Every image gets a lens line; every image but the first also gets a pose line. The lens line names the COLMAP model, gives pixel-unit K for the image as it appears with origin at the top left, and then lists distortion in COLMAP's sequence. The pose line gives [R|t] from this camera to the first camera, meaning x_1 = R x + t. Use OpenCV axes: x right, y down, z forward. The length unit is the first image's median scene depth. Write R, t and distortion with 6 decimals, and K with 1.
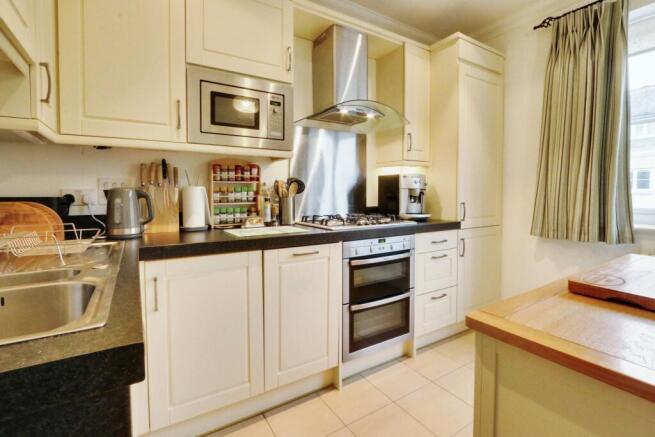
lens RADIAL K [[305.4, 0, 319.7], [0, 305.4, 197.8], [0, 0, 1]] dist [-0.011265, -0.000059]
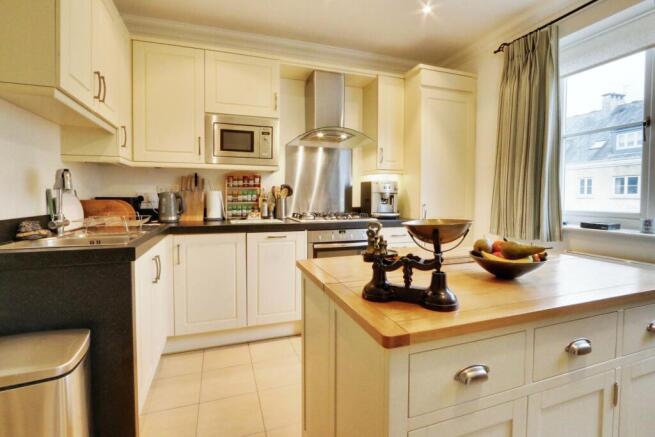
lens RADIAL K [[305.4, 0, 319.7], [0, 305.4, 197.8], [0, 0, 1]] dist [-0.011265, -0.000059]
pose [[0.973812, 0.006062, -0.227275, 0.401233], [-0.008211, 0.999930, -0.008512, 0.004271], [0.227208, 0.010156, 0.973793, -0.317082]]
